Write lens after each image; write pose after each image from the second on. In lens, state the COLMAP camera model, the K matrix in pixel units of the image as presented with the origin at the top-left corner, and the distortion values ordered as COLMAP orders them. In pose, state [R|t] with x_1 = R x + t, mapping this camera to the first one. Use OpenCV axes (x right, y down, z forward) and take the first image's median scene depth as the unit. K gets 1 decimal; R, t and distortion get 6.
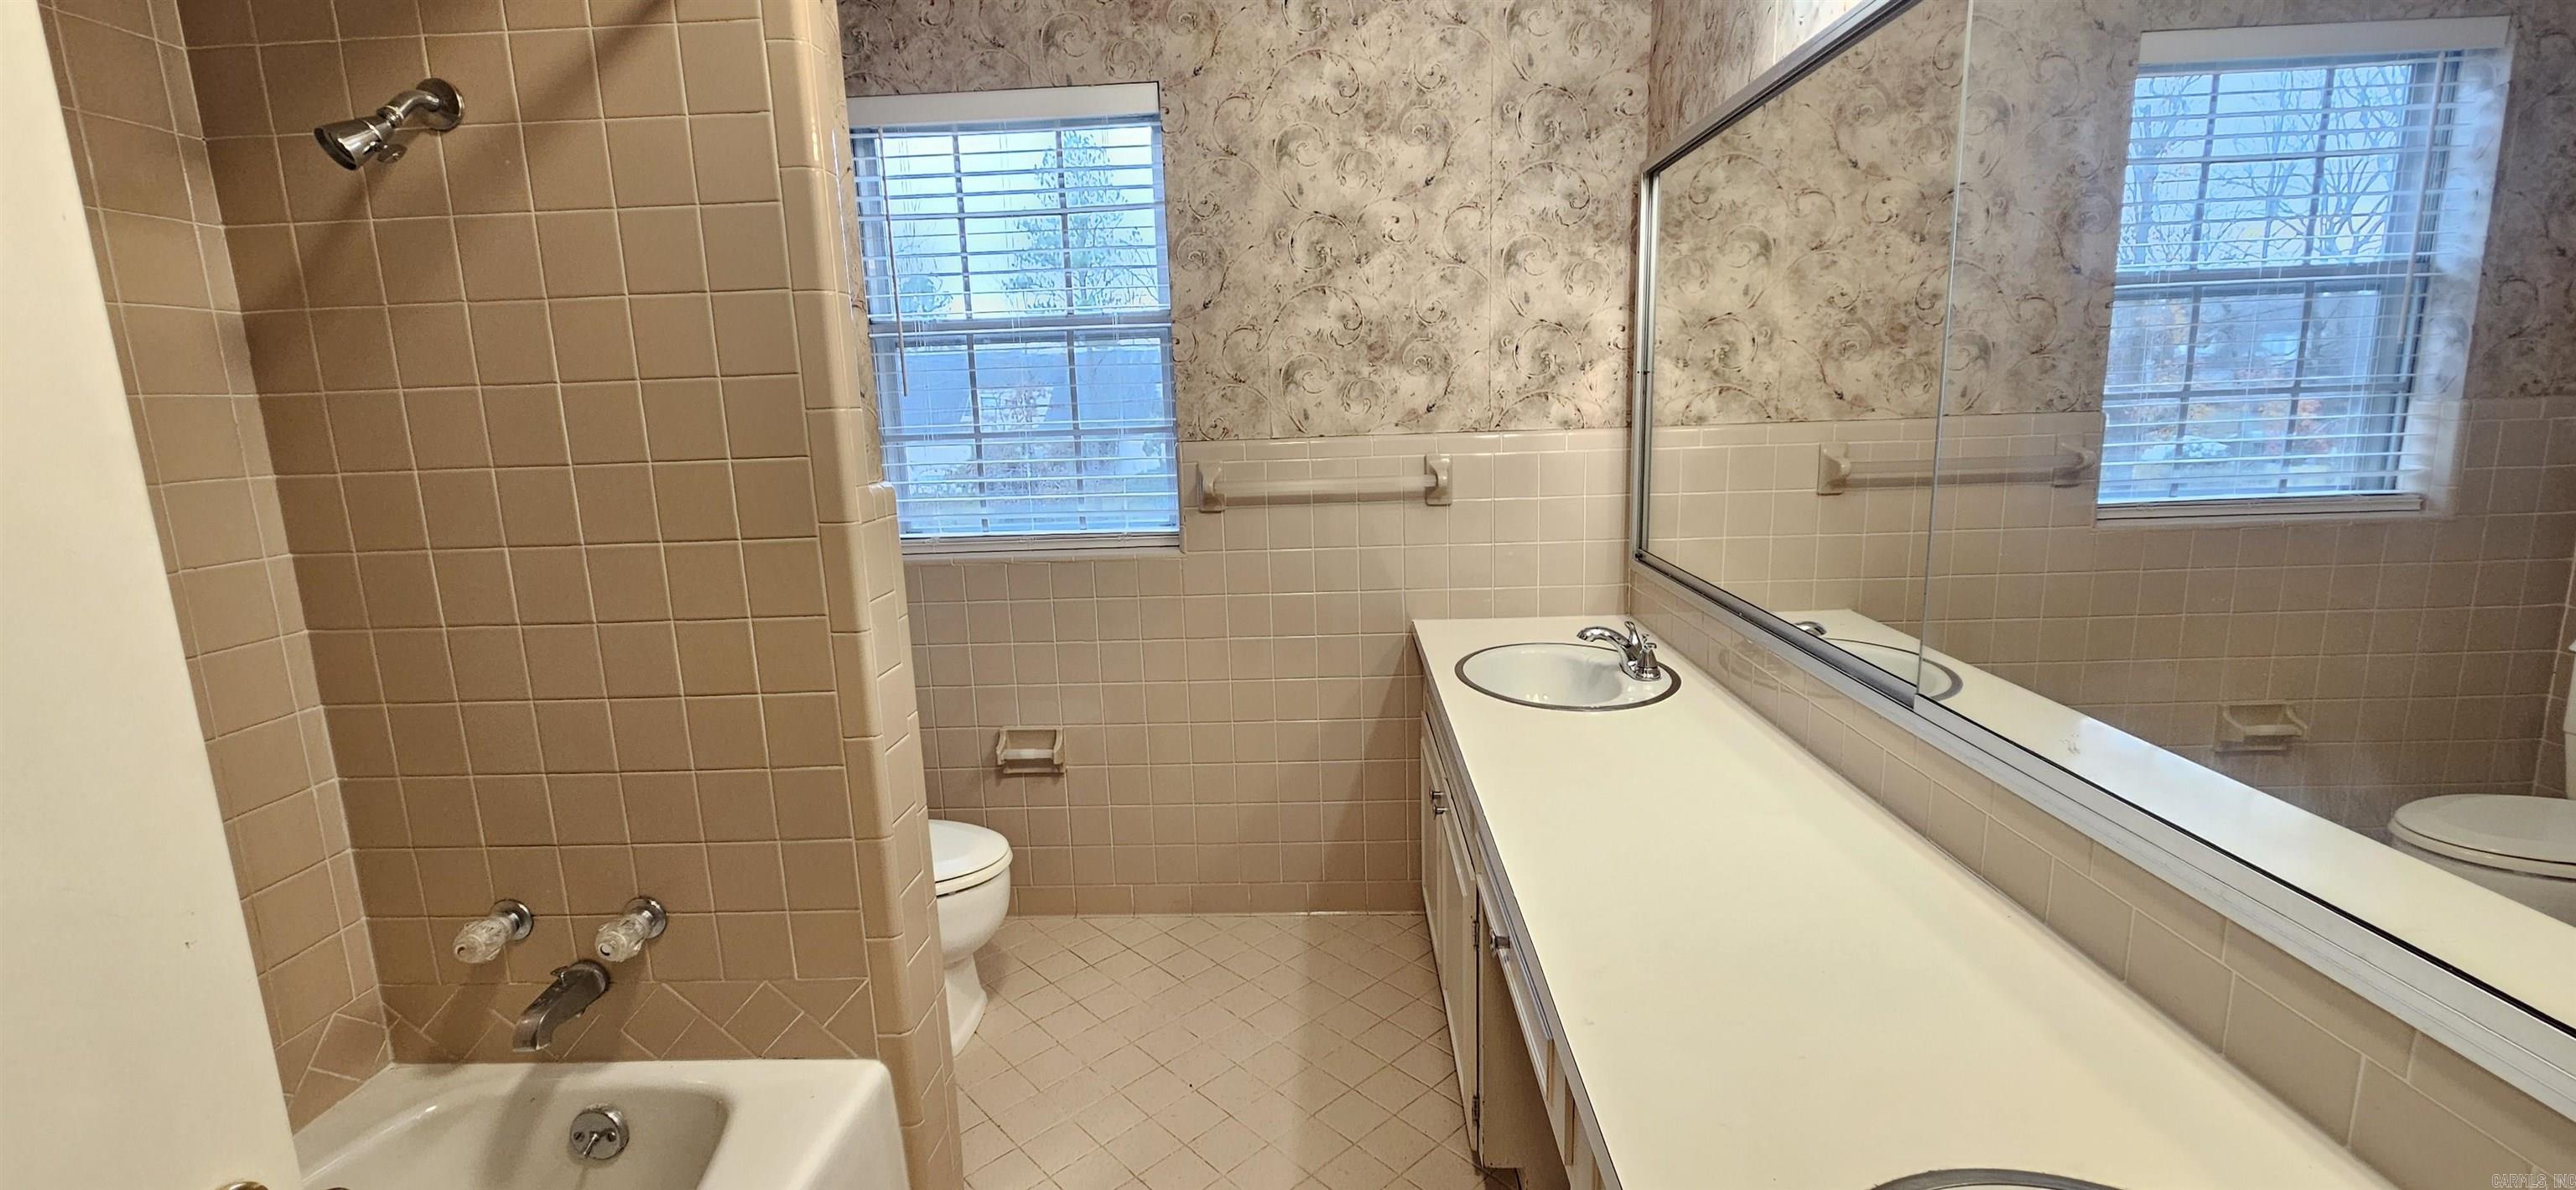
lens RADIAL K [[1053.9, 0, 1278.5], [0, 1053.9, 587.2], [0, 0, 1]] dist [-0.000328, 0.000592]
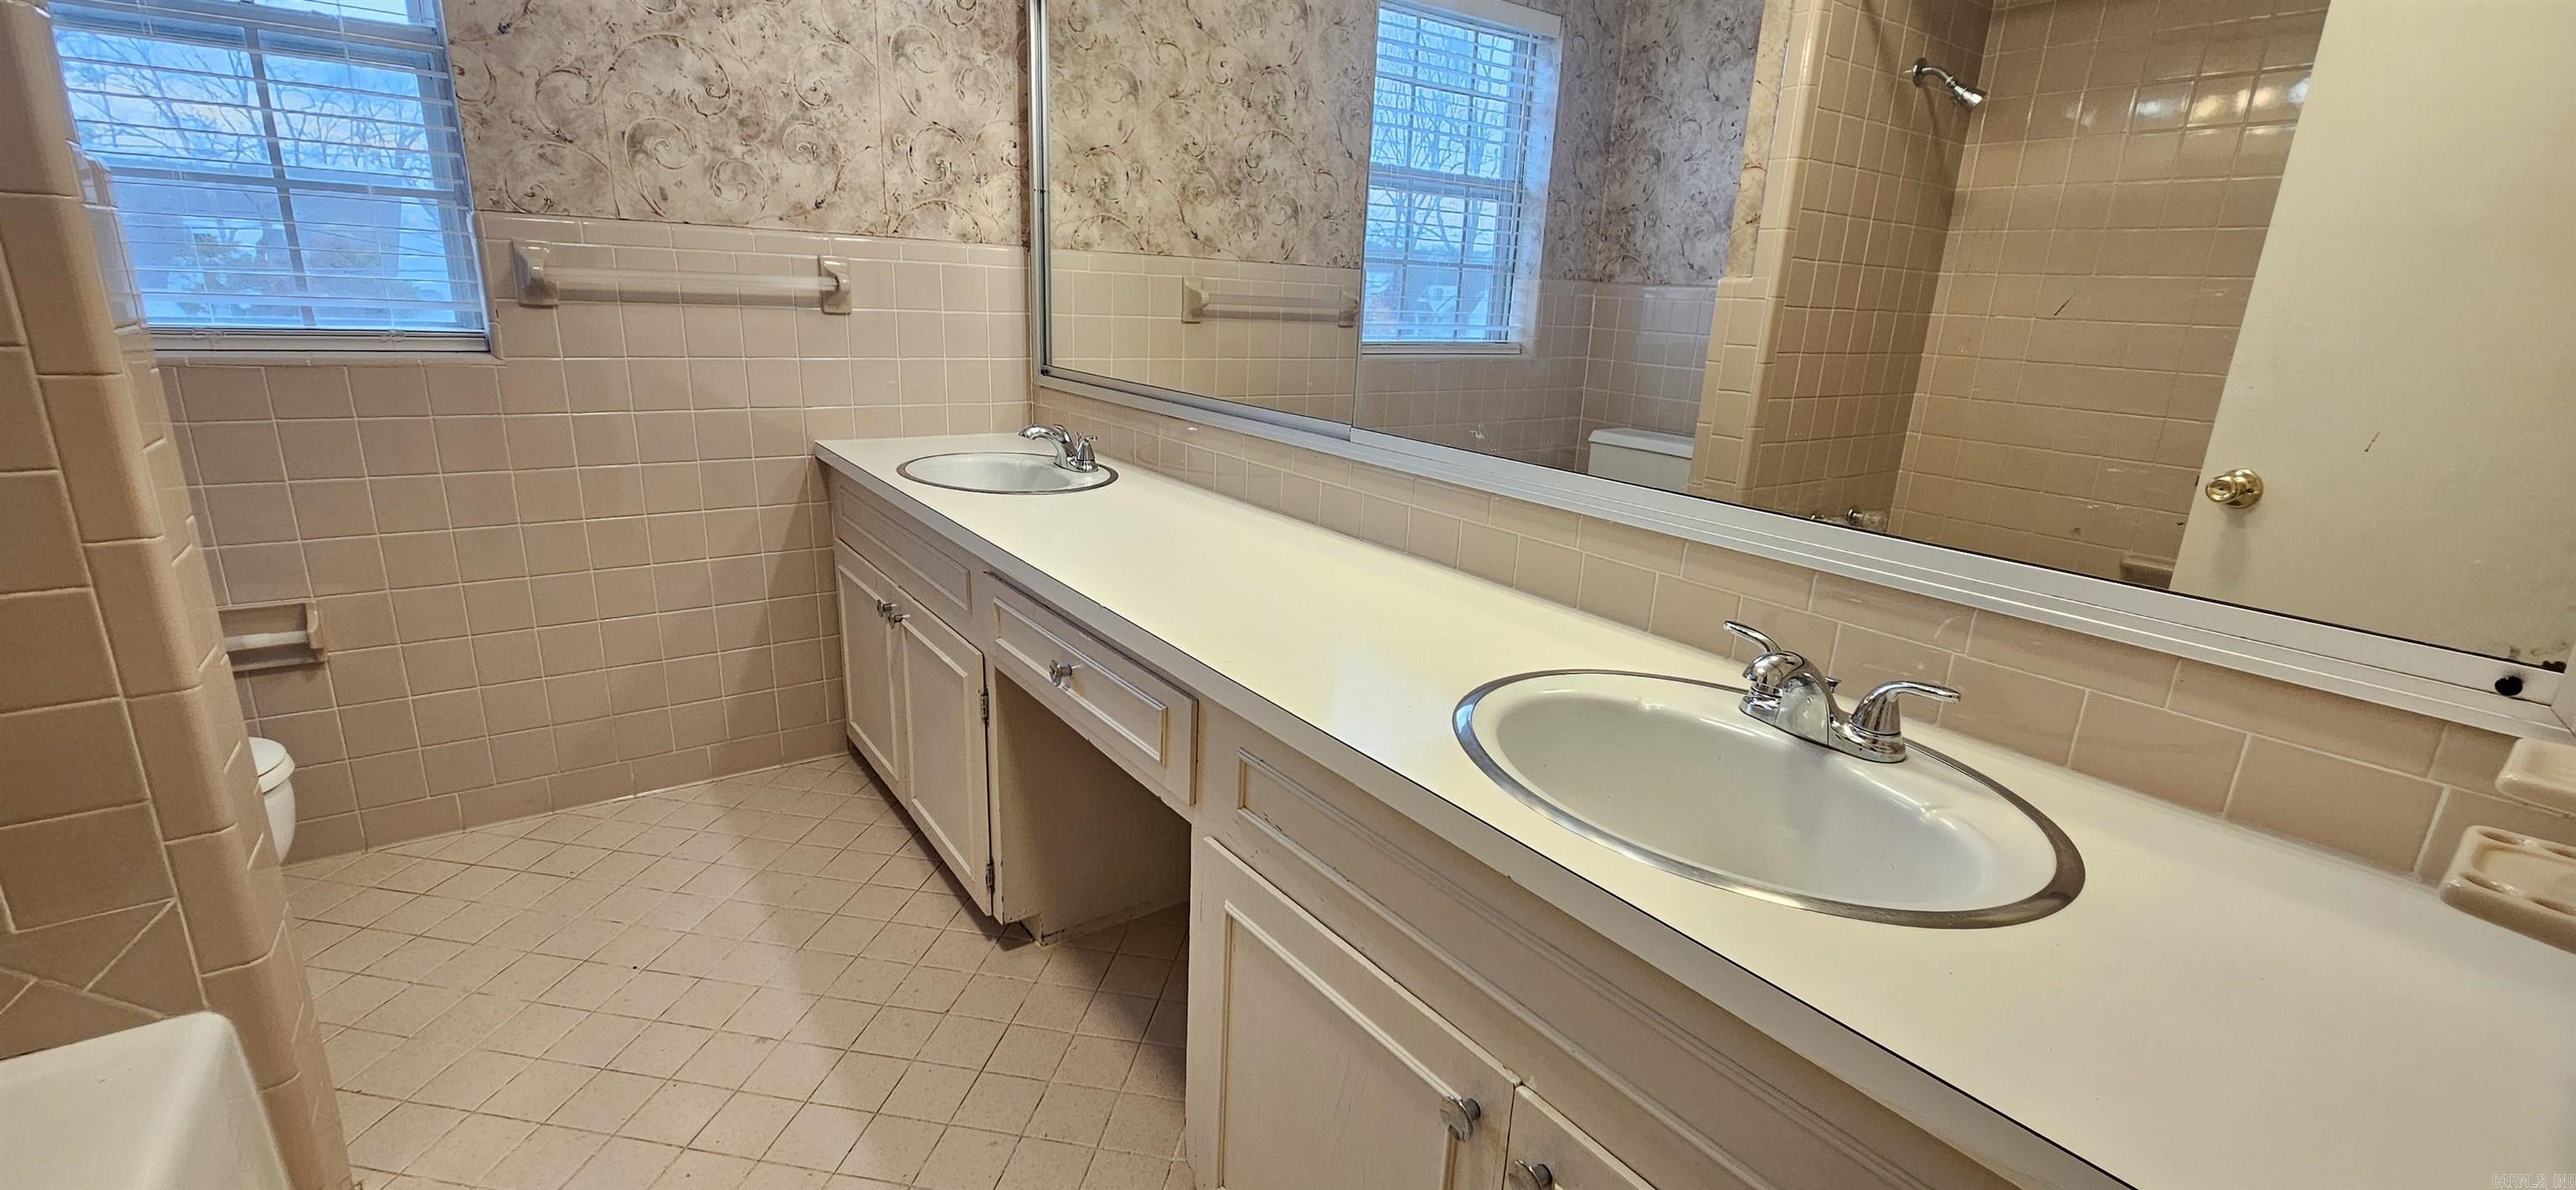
lens RADIAL K [[1053.9, 0, 1283.0], [0, 1053.9, 589.3], [0, 0, 1]] dist [-0.000328, 0.000592]
pose [[0.780217, -0.101992, 0.617138, -0.143106], [0.039879, 0.992721, 0.113645, 0.075361], [-0.624237, -0.064057, 0.778604, 0.017654]]
